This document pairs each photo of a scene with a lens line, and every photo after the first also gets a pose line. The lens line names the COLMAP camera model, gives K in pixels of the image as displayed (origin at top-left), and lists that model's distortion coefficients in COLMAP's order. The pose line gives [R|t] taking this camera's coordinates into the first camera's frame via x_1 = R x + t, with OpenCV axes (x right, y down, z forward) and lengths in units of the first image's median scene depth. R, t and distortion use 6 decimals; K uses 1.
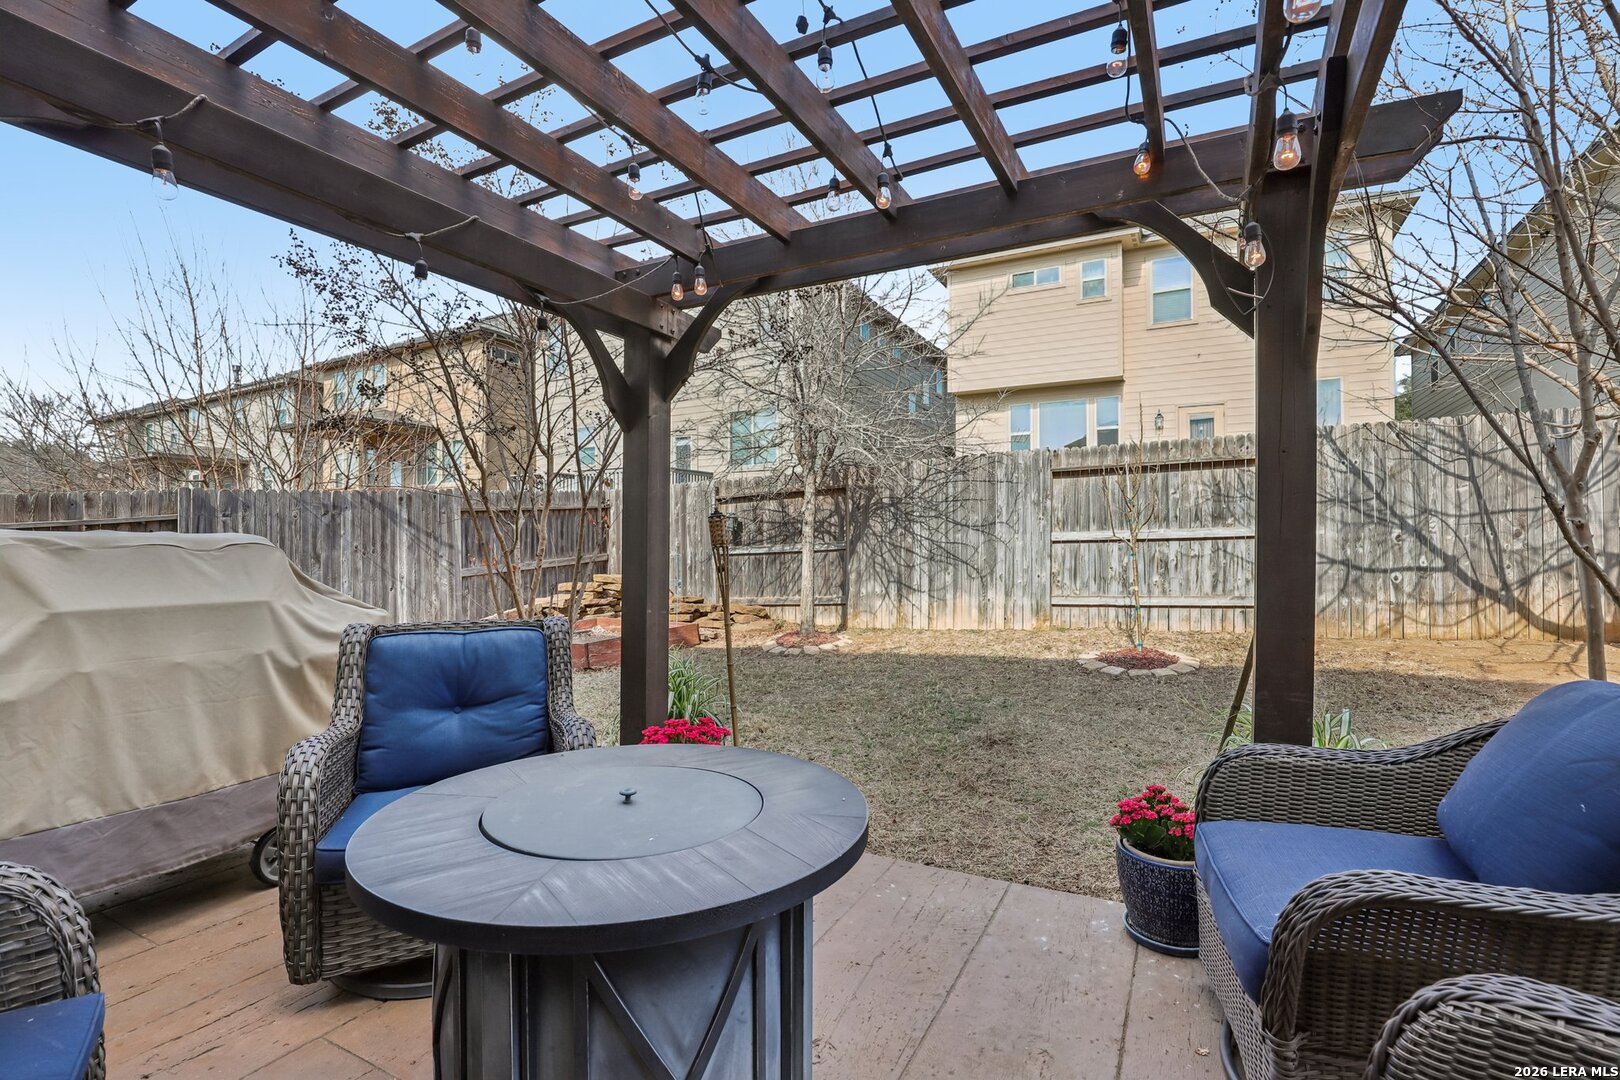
lens RADIAL K [[756.2, 0, 810.0], [0, 756.2, 540.0], [0, 0, 1]] dist [-0.042794, 0.000481]
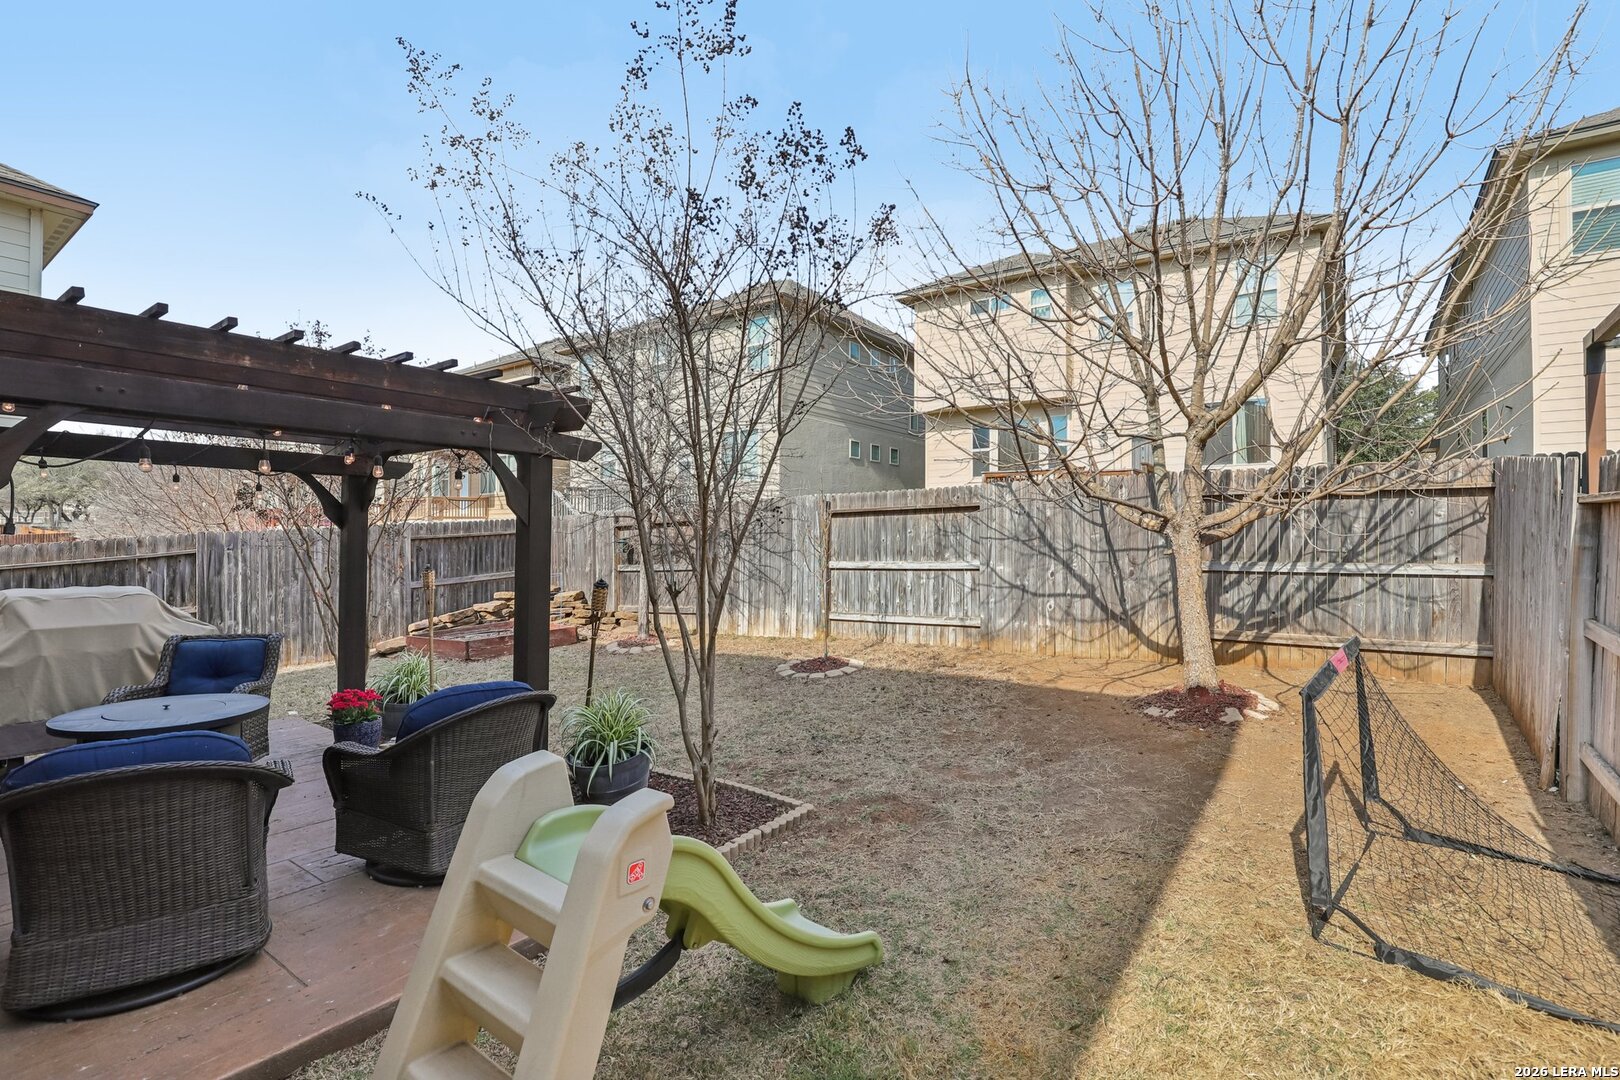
lens RADIAL K [[756.2, 0, 810.0], [0, 756.2, 540.0], [0, 0, 1]] dist [-0.042794, 0.000481]
pose [[0.989822, 0.005049, -0.142222, 0.457179], [-0.003545, 0.999935, 0.010830, -0.057671], [0.142268, -0.010216, 0.989775, -0.241134]]
